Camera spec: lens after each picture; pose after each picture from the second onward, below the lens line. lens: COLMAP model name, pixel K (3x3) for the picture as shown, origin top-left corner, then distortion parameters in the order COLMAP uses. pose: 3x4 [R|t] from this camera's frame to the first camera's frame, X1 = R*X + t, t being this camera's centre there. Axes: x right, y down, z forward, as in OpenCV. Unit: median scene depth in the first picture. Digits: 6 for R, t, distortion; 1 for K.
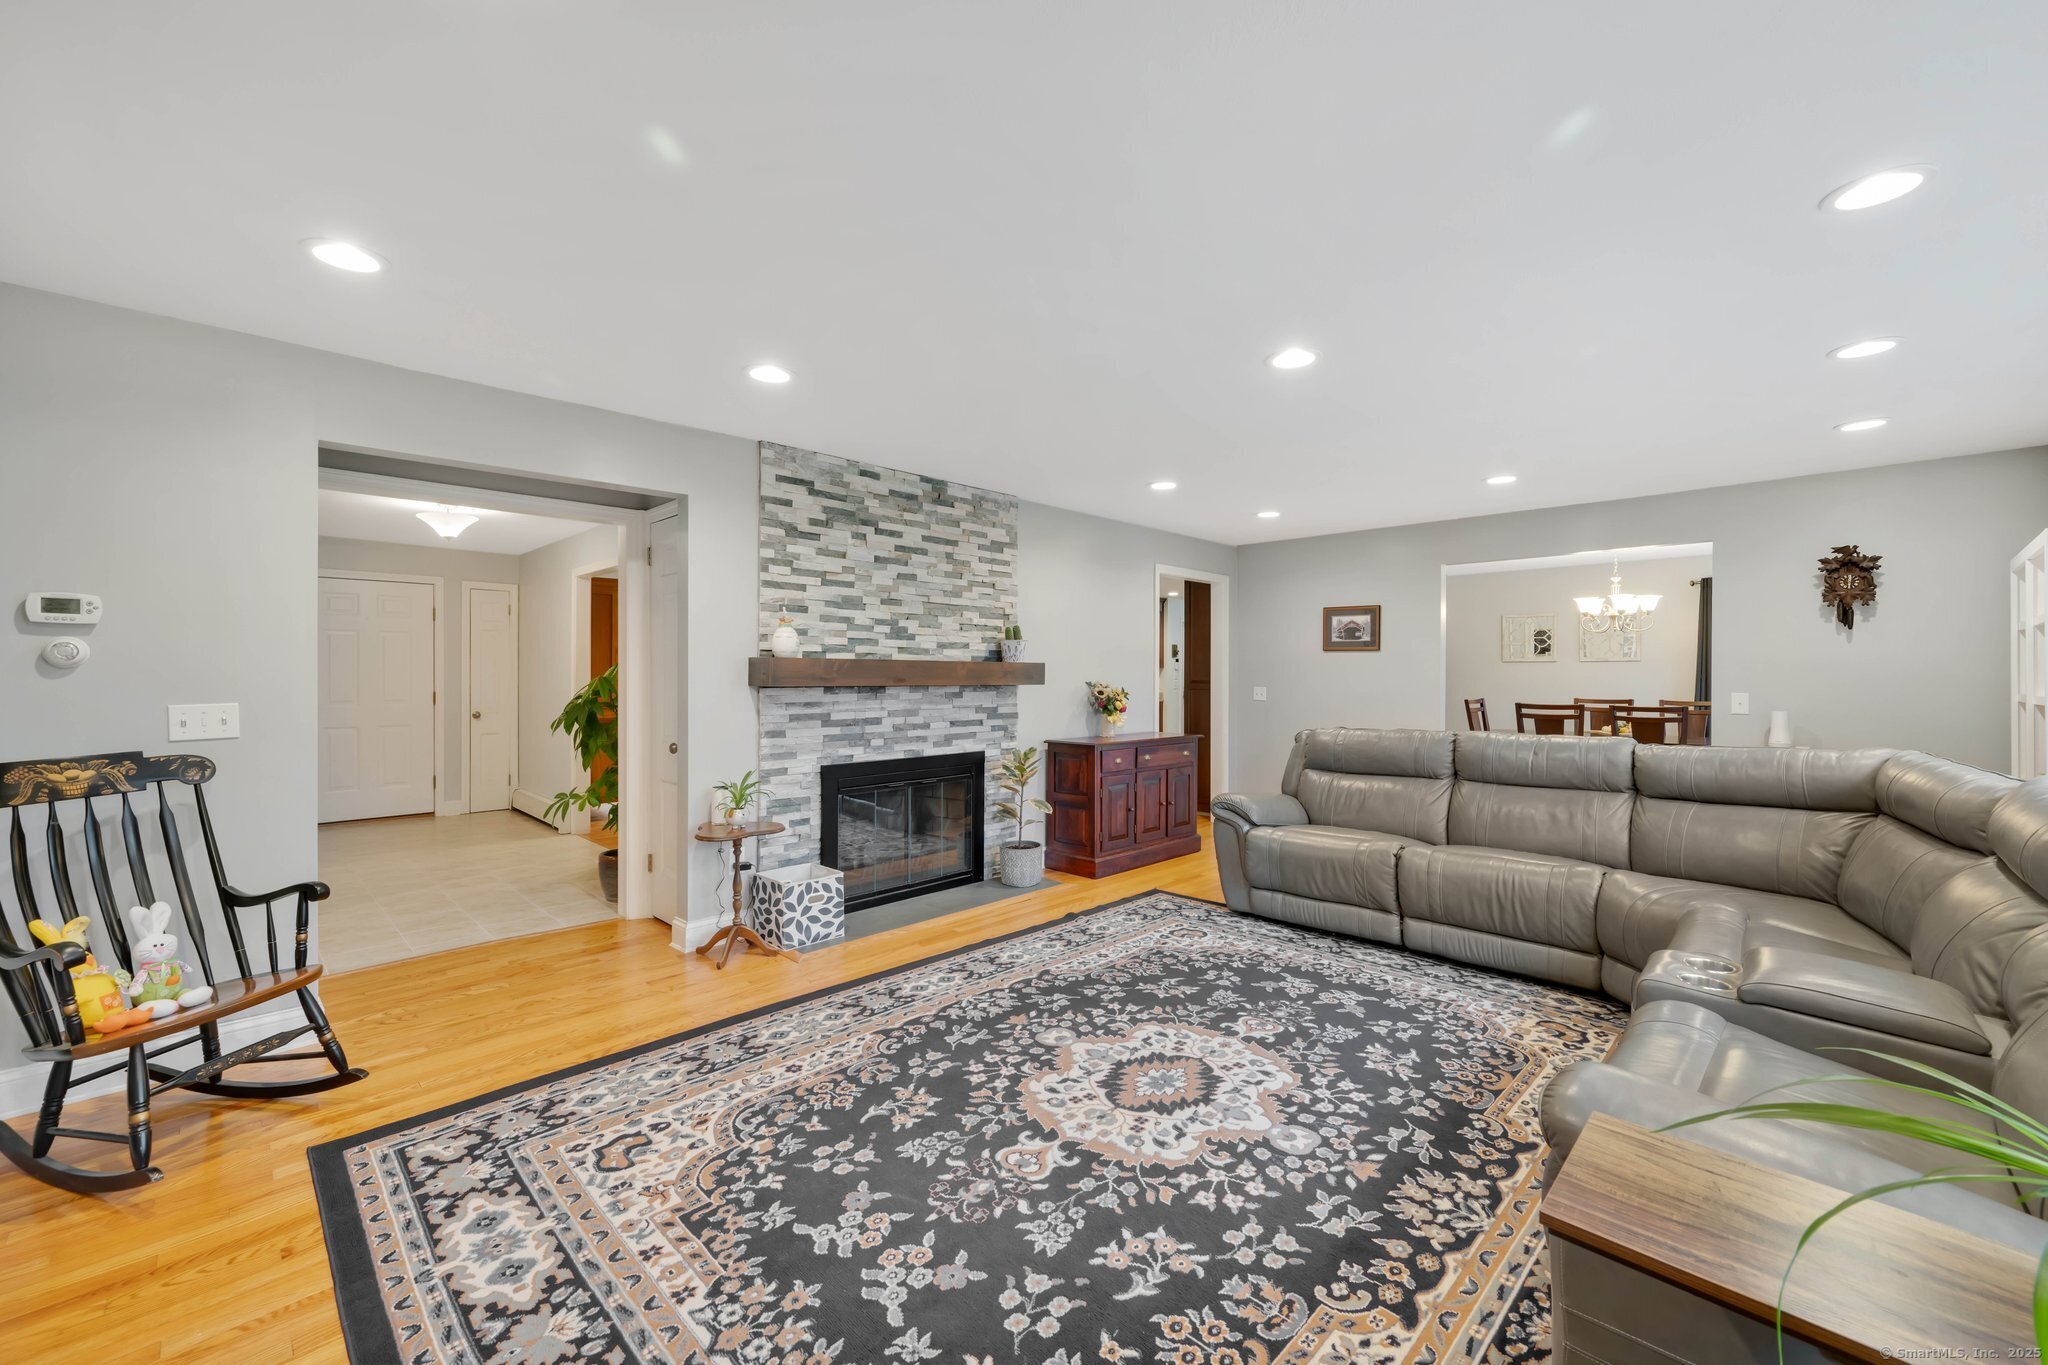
lens RADIAL K [[811.0, 0, 1030.6], [0, 811.0, 677.4], [0, 0, 1]] dist [-0.001861, -0.000157]
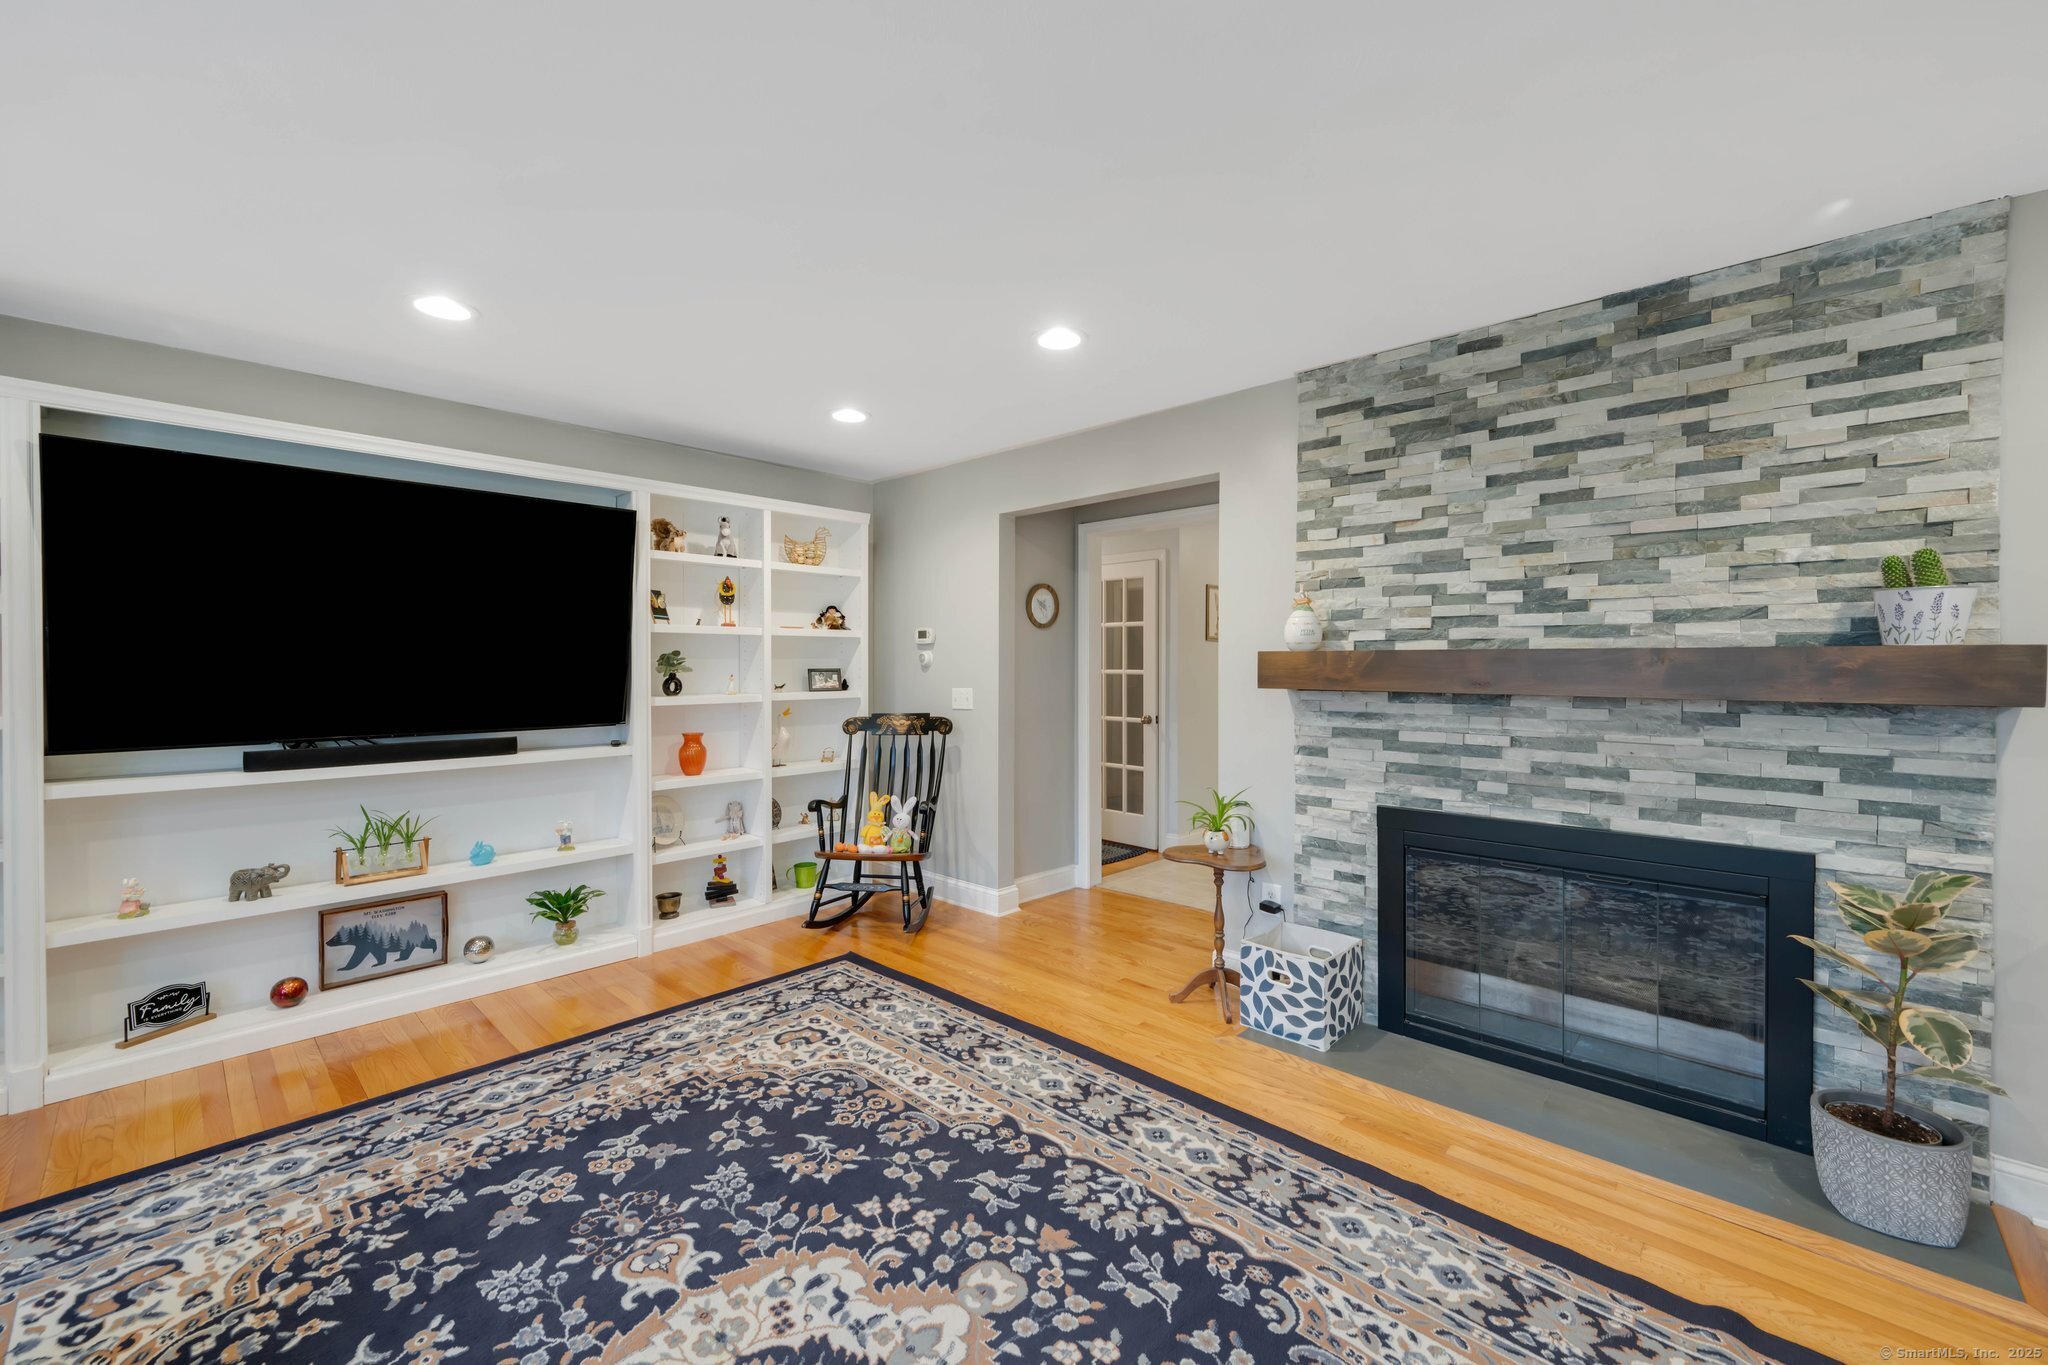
lens RADIAL K [[811.0, 0, 1030.7], [0, 811.0, 675.1], [0, 0, 1]] dist [-0.001861, -0.000157]
pose [[0.040957, 0.010103, -0.999110, 0.471129], [-0.005542, 0.999936, 0.009884, -0.008263], [0.999146, 0.005132, 0.041010, 0.759030]]
